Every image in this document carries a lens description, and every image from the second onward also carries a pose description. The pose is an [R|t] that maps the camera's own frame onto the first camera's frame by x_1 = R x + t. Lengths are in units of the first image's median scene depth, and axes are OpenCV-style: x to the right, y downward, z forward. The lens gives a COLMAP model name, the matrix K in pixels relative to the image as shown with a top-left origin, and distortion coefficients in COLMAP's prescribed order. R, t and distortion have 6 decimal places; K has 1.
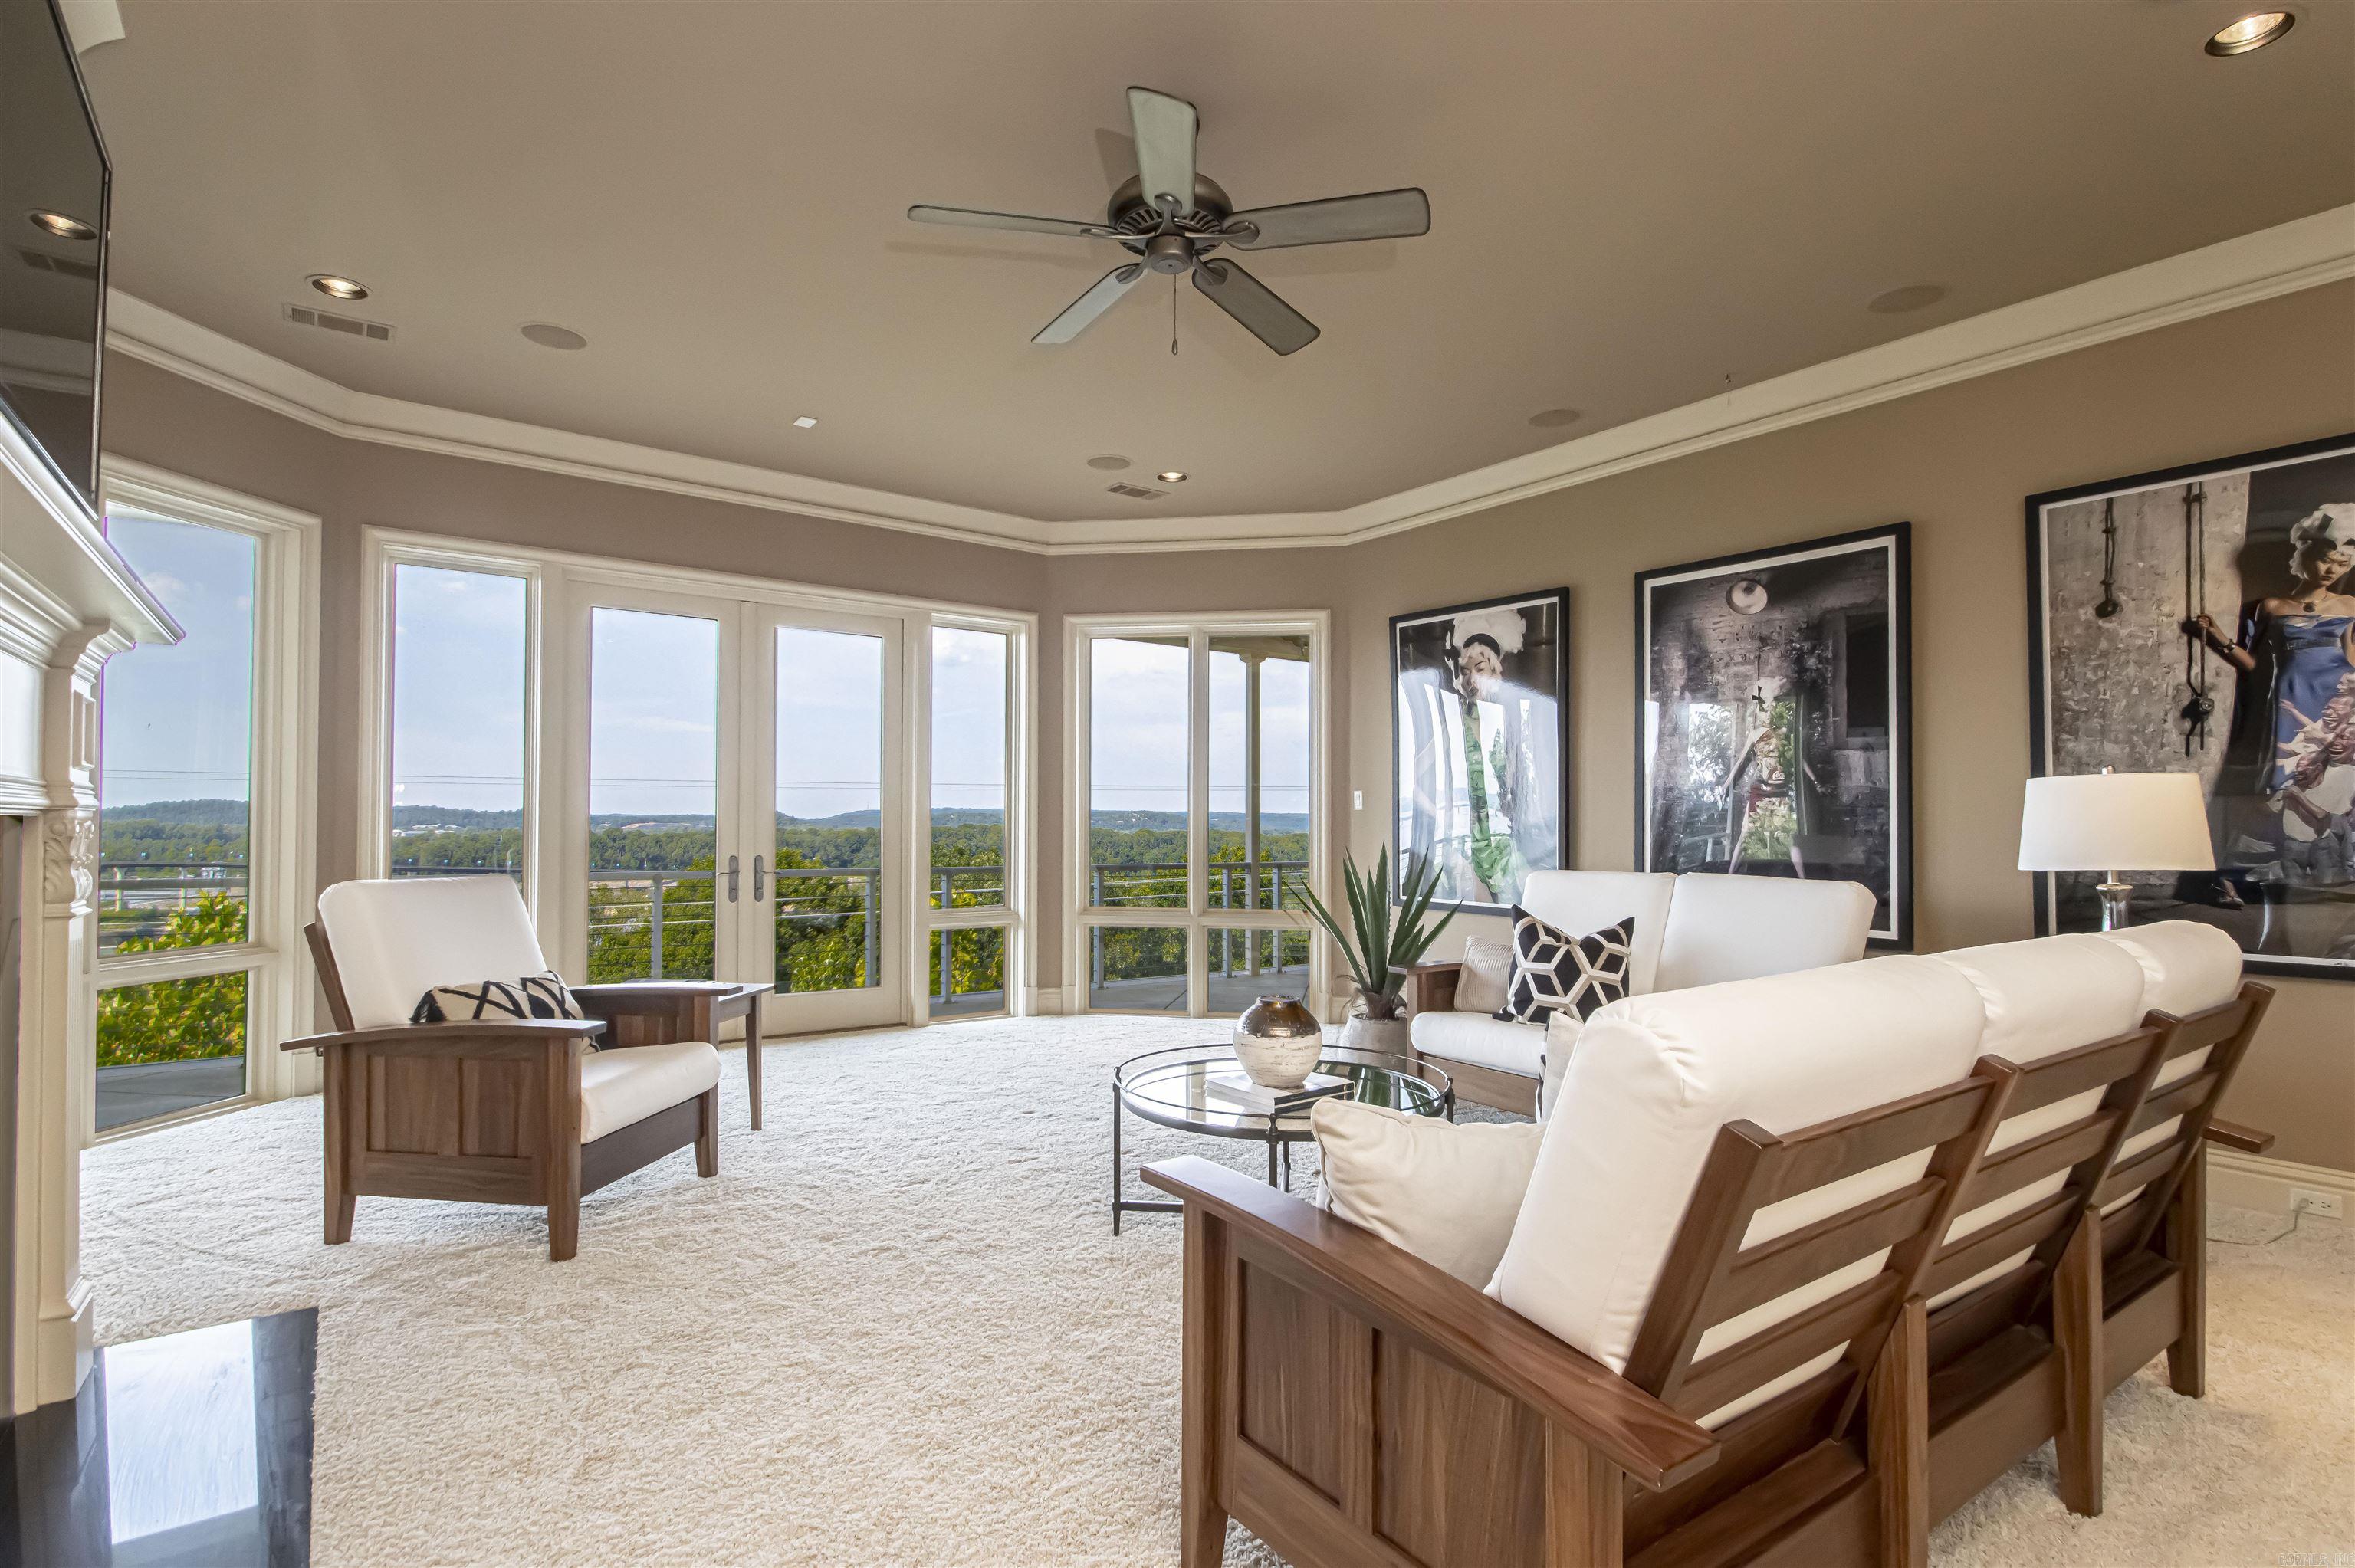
lens RADIAL K [[1121.3, 0, 1162.3], [0, 1121.3, 799.9], [0, 0, 1]] dist [0.012808, -0.001557]
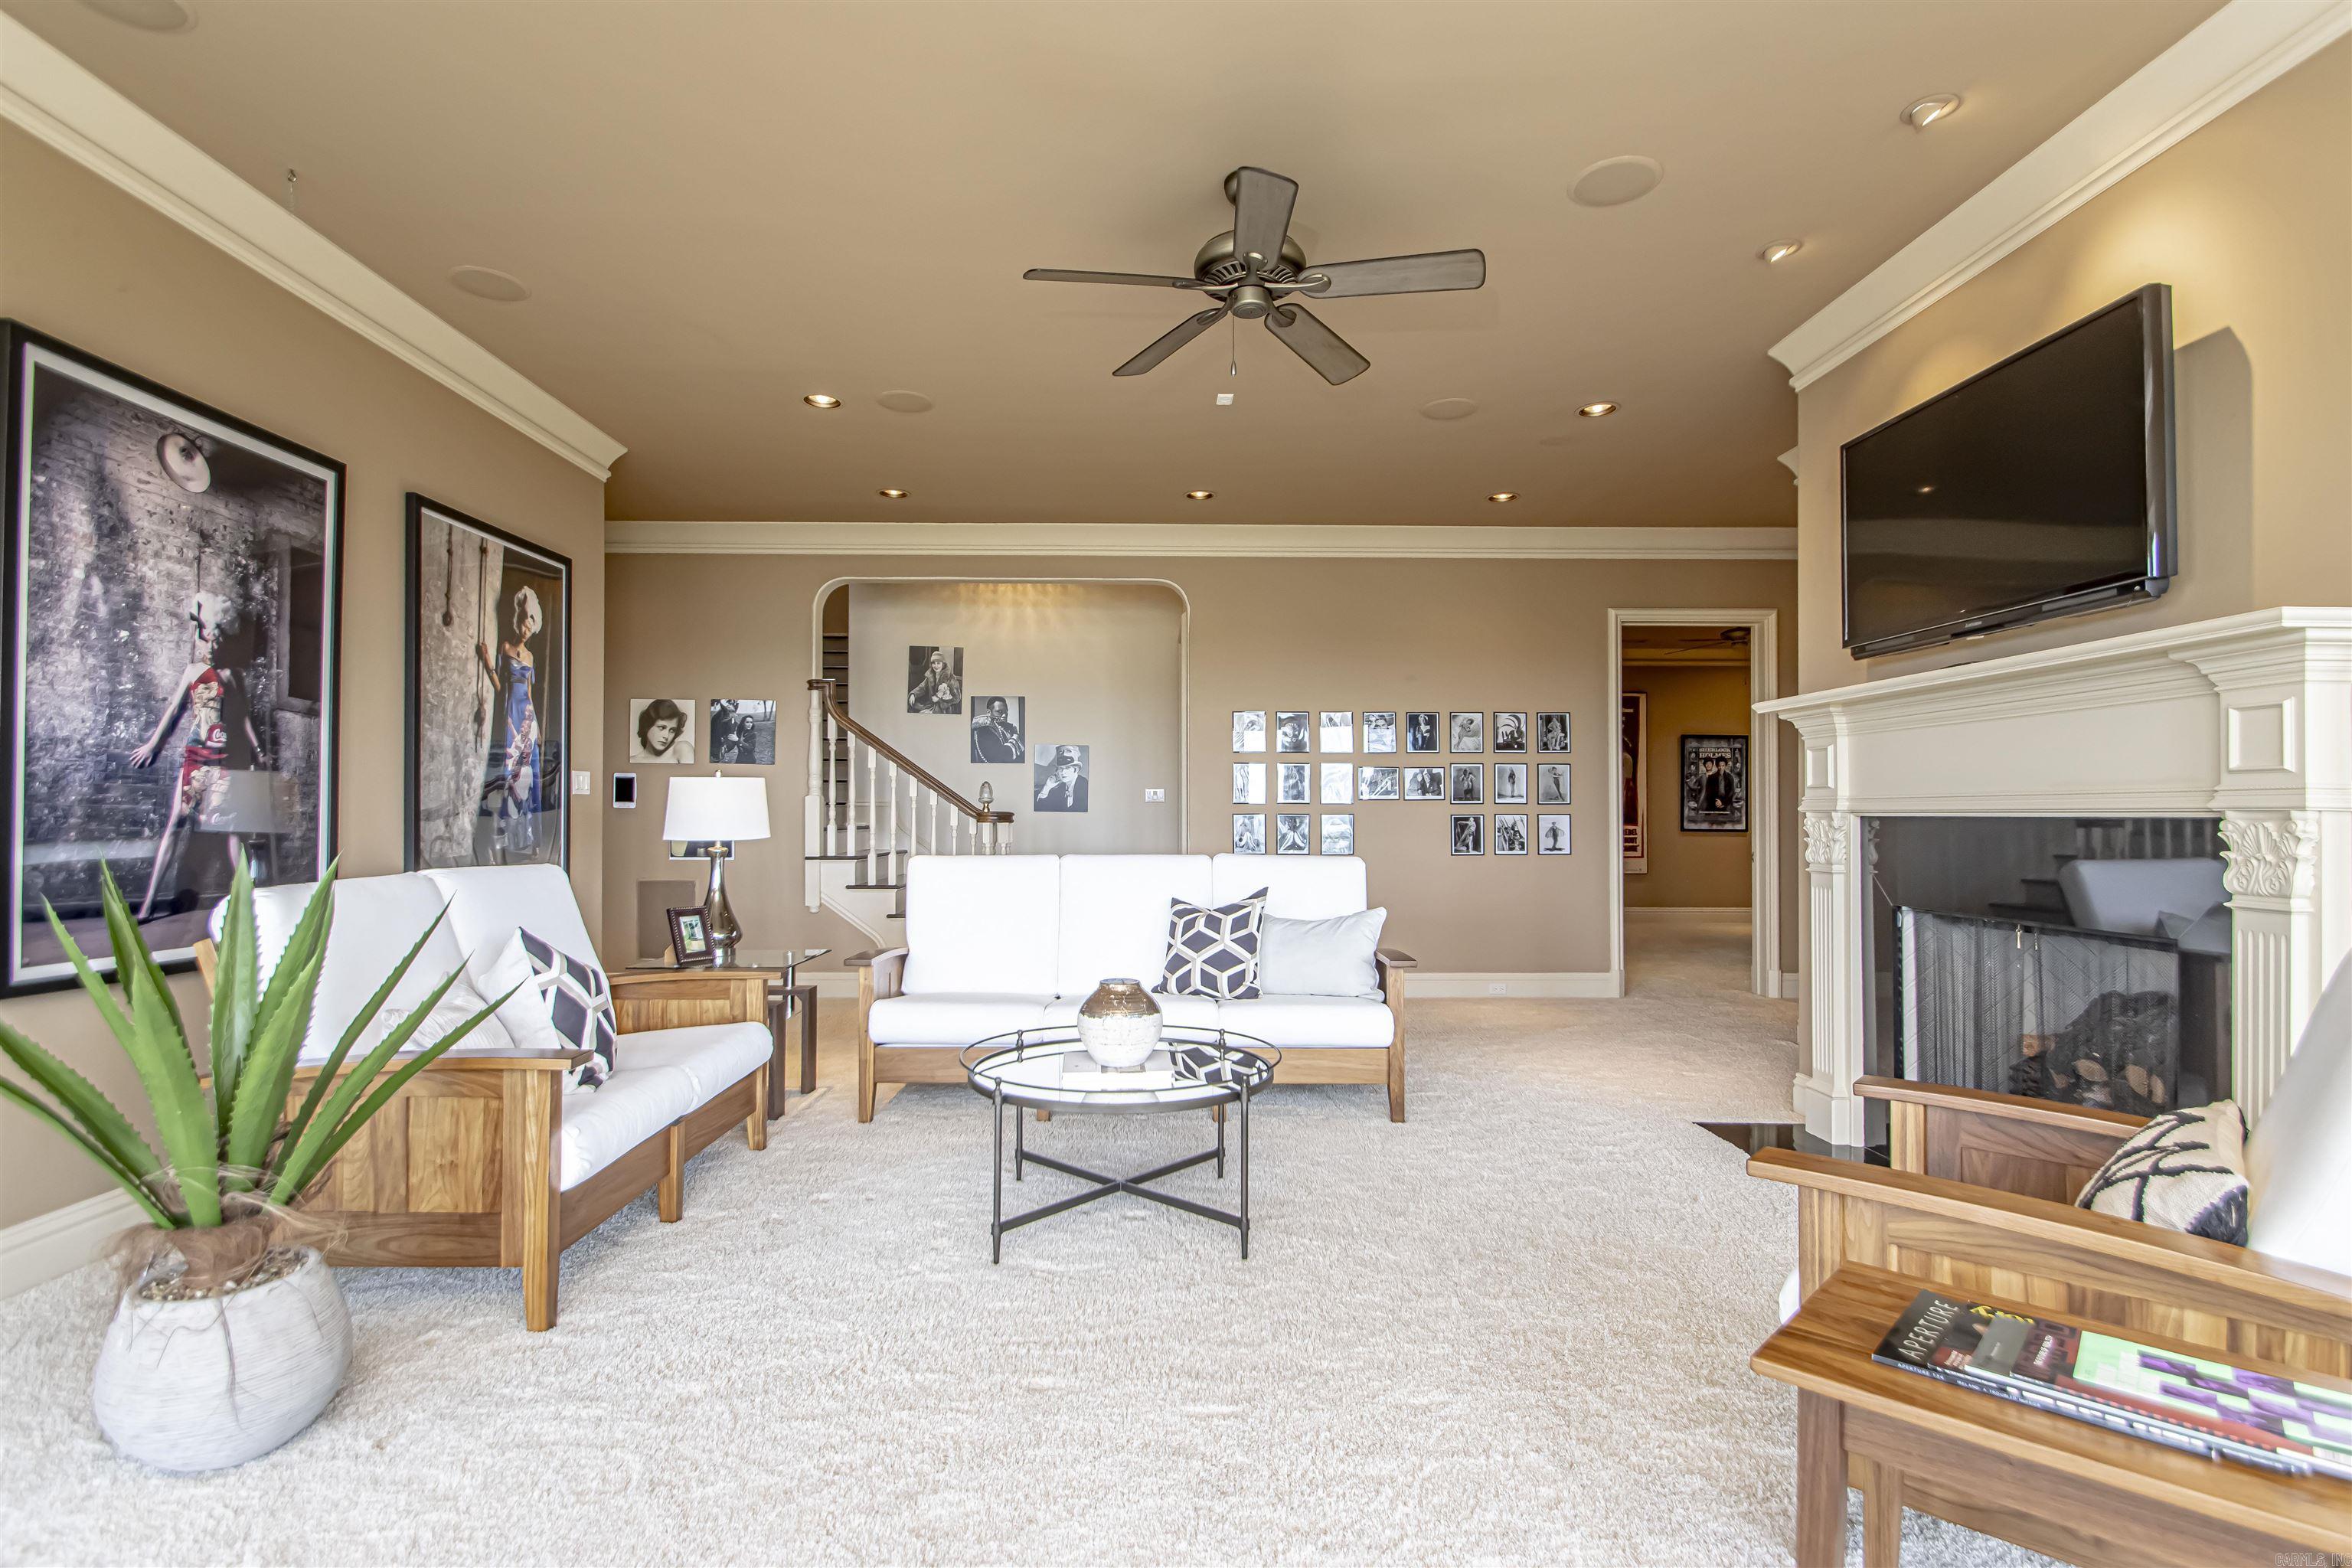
lens RADIAL K [[1120.1, 0, 1174.6], [0, 1120.1, 795.1], [0, 0, 1]] dist [0.012808, -0.001557]
pose [[-0.814633, 0.001259, 0.579975, -0.362671], [-0.021367, 0.999254, -0.032182, 0.026263], [-0.579583, -0.038609, -0.813998, 1.255898]]
